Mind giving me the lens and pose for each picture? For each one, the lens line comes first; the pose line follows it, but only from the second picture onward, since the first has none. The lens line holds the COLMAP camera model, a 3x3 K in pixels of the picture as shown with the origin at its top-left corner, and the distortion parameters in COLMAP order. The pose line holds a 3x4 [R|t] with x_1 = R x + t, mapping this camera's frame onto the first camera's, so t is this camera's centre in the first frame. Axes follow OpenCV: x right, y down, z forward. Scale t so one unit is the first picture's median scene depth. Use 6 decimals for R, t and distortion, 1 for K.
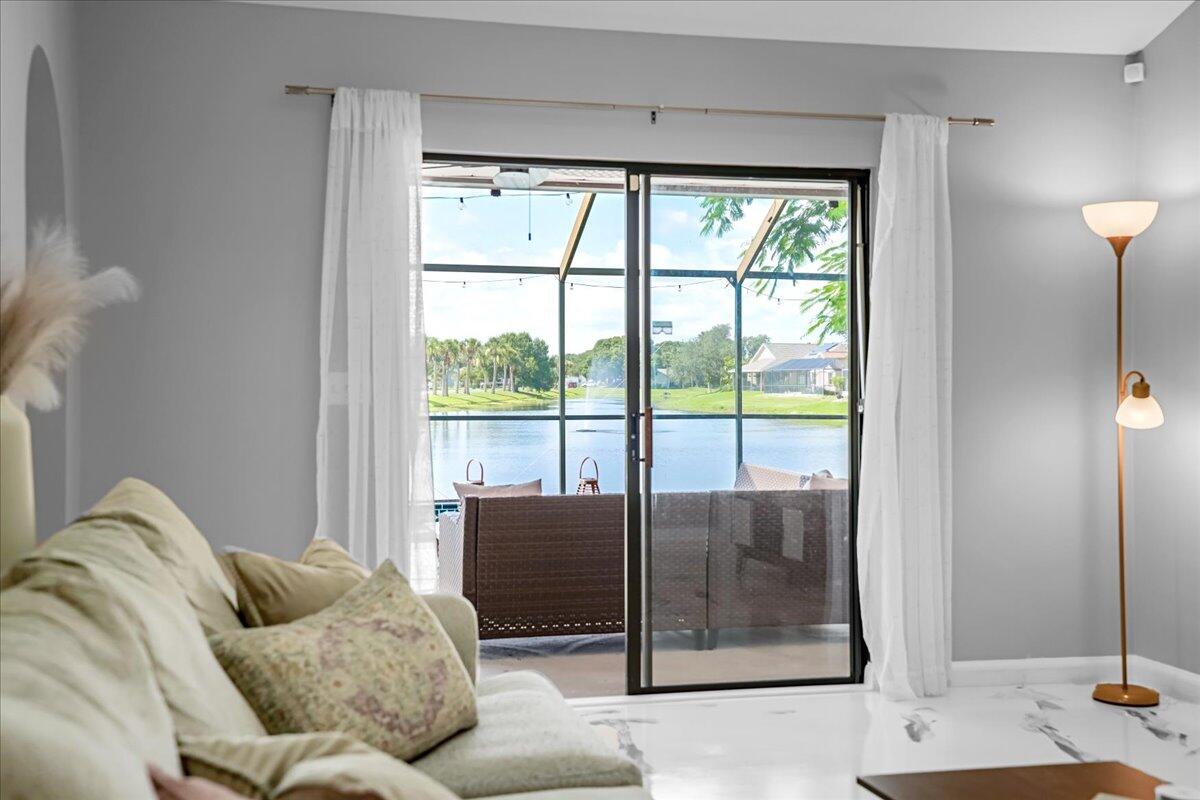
lens RADIAL K [[1431.0, 0, 601.1], [0, 1431.0, 371.8], [0, 0, 1]] dist [0.146668, 0.000000]
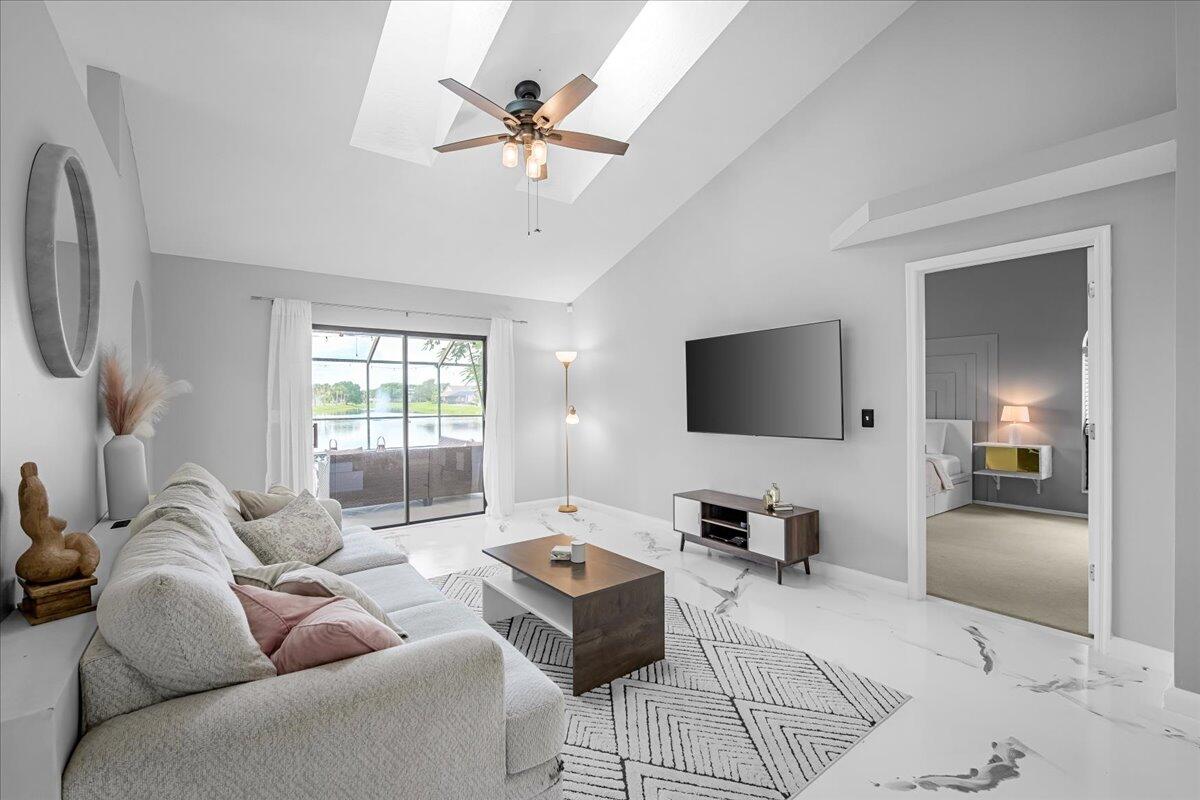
lens RADIAL K [[517.0, 0, 597.7], [0, 517.0, 400.8], [0, 0, 1]] dist [-0.014732, 0.002030]
pose [[0.923176, -0.008153, 0.384291, -0.007590], [0.004524, 0.999936, 0.010346, -0.023013], [-0.384351, -0.007813, 0.923154, -0.046863]]
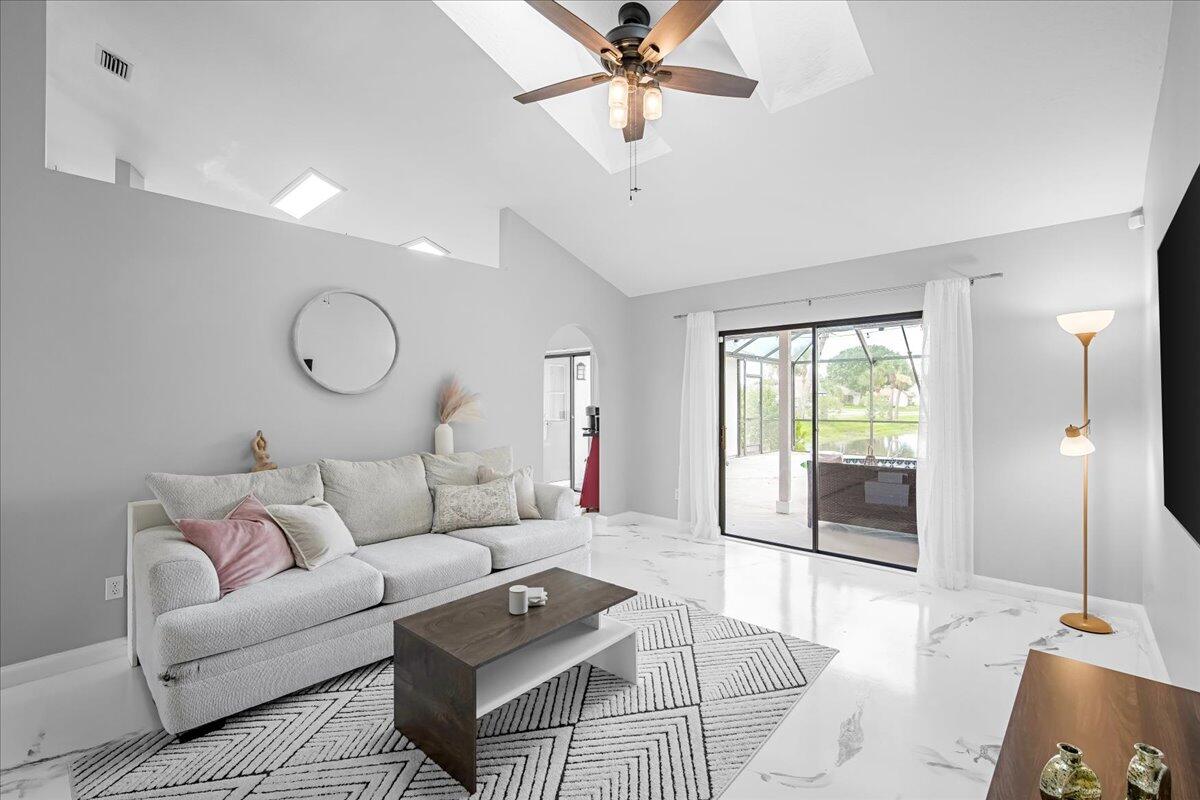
lens RADIAL K [[517.0, 0, 600.3], [0, 517.0, 402.0], [0, 0, 1]] dist [-0.014732, 0.002030]
pose [[0.556182, 0.002910, -0.831056, 0.570086], [0.007453, 0.999936, 0.008490, -0.028898], [0.831027, -0.010916, 0.556125, 0.272640]]
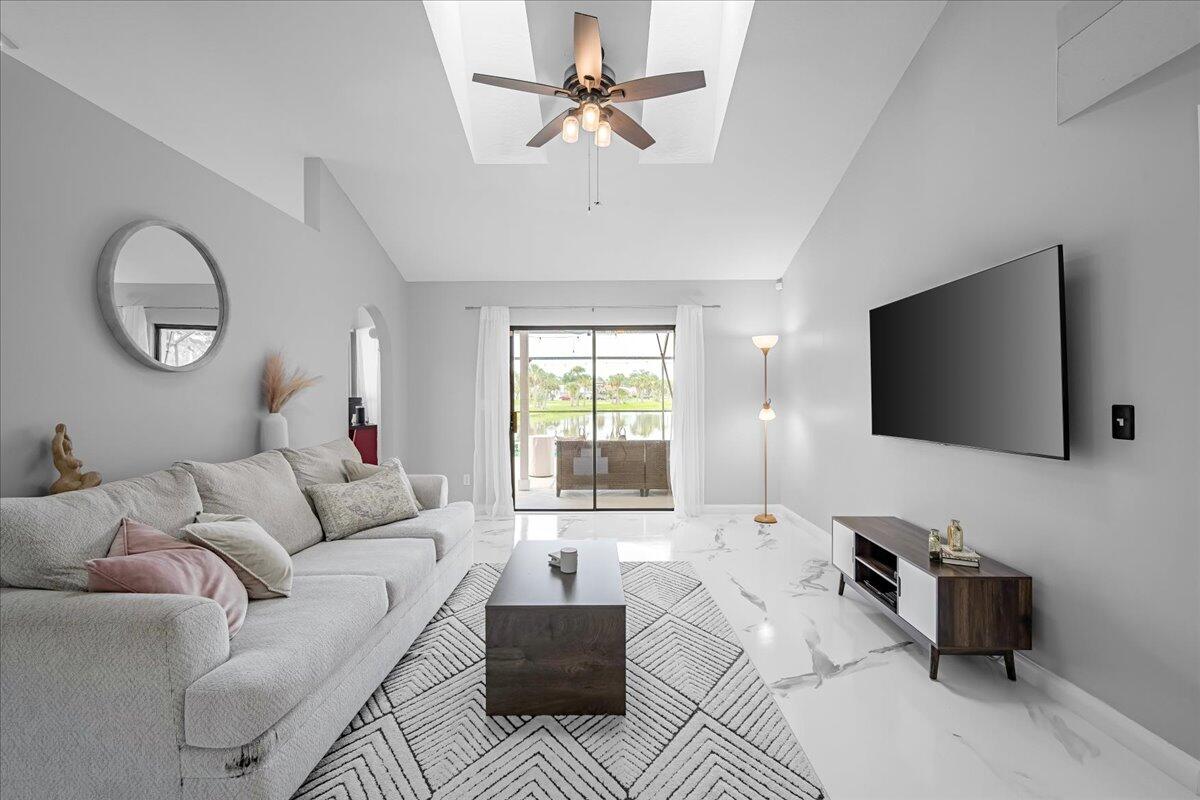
lens RADIAL K [[517.0, 0, 597.8], [0, 517.0, 401.6], [0, 0, 1]] dist [-0.014732, 0.002030]
pose [[0.968240, -0.001171, -0.250020, 0.320597], [0.005607, 0.999839, 0.017031, -0.013725], [0.249960, -0.017892, 0.968091, 0.006906]]
